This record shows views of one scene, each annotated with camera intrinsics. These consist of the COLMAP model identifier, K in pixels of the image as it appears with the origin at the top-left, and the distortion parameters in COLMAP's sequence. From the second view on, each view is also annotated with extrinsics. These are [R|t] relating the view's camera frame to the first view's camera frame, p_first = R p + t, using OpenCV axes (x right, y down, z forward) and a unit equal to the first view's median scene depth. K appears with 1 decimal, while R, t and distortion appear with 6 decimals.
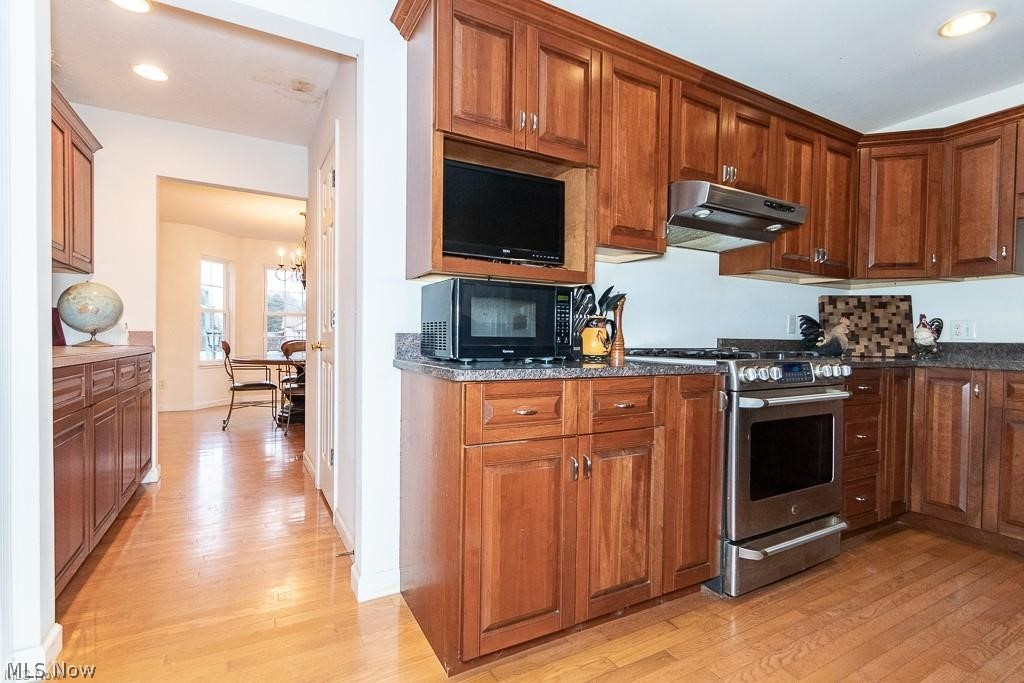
lens RADIAL K [[479.3, 0, 510.2], [0, 479.3, 348.2], [0, 0, 1]] dist [0.005179, -0.001523]
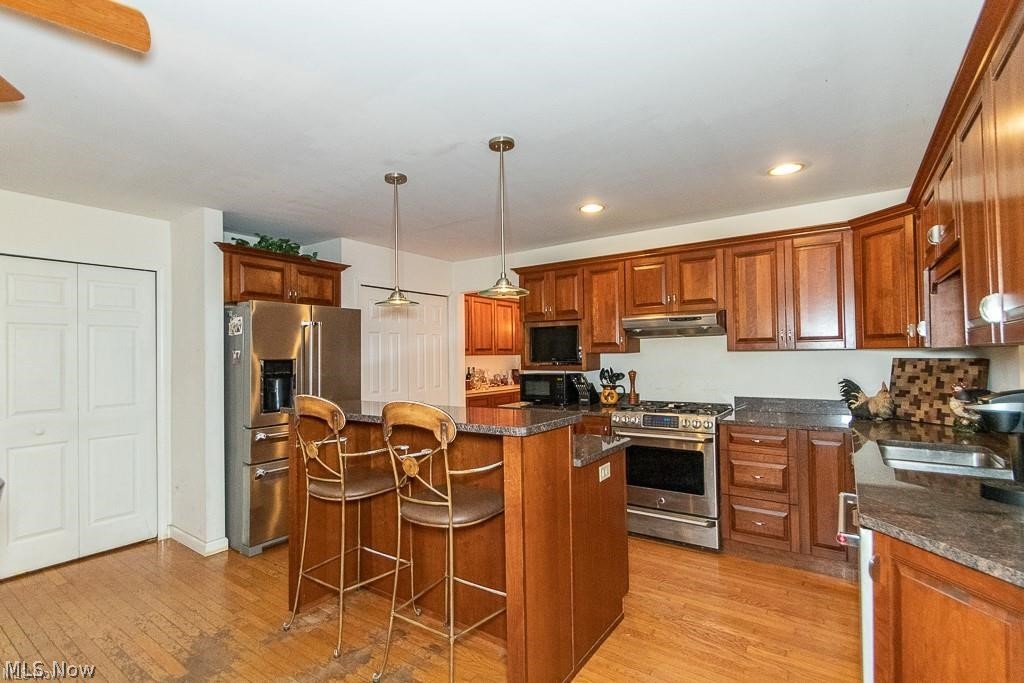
lens RADIAL K [[479.3, 0, 510.2], [0, 479.3, 348.2], [0, 0, 1]] dist [0.005179, -0.001523]
pose [[0.440795, -0.032909, -0.897004, 1.430970], [0.003914, 0.999389, -0.034742, -0.117438], [0.897599, 0.011804, 0.440655, -0.197560]]
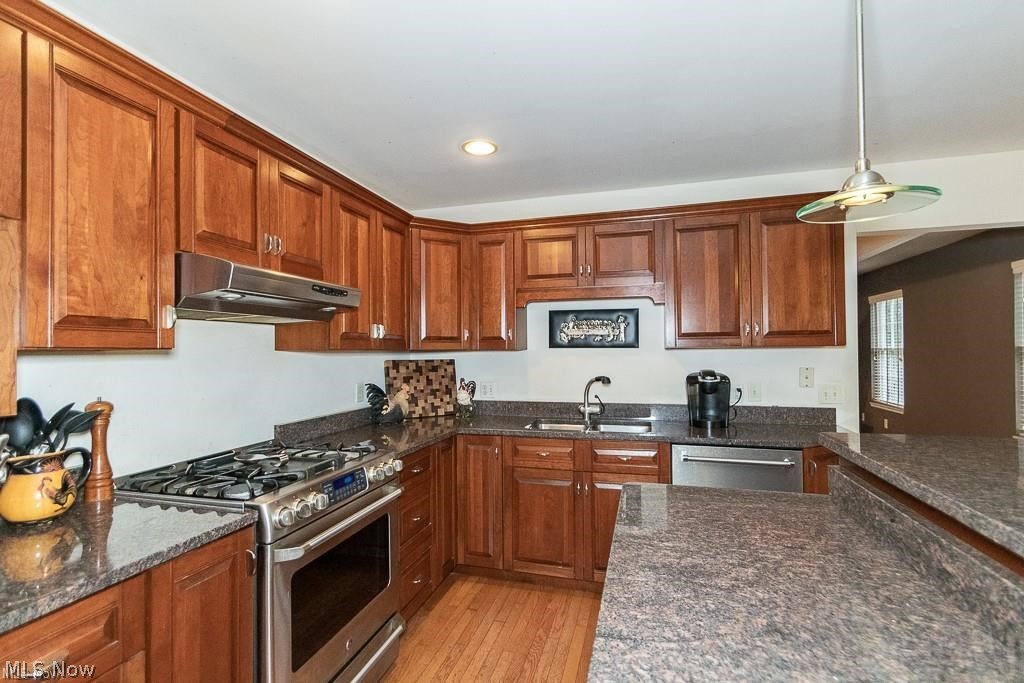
lens RADIAL K [[475.1, 0, 508.4], [0, 475.1, 345.2], [0, 0, 1]] dist [-0.000846, -0.001261]
pose [[0.706335, -0.009116, 0.707819, 0.138427], [0.031640, 0.999324, -0.018704, -0.136648], [-0.707170, 0.035606, 0.706146, 0.119746]]
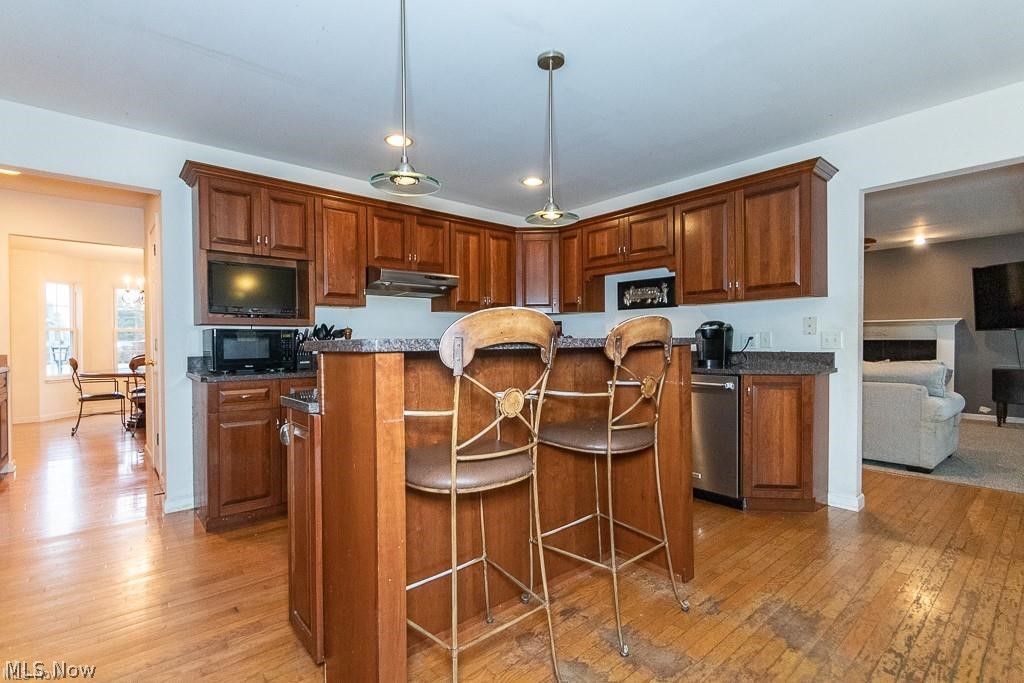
lens RADIAL K [[475.1, 0, 508.4], [0, 475.1, 345.2], [0, 0, 1]] dist [-0.000846, -0.001261]
pose [[0.978173, -0.021802, 0.206646, 0.369242], [0.024263, 0.999662, -0.009384, -0.020155], [-0.206371, 0.014193, 0.978371, -0.626435]]
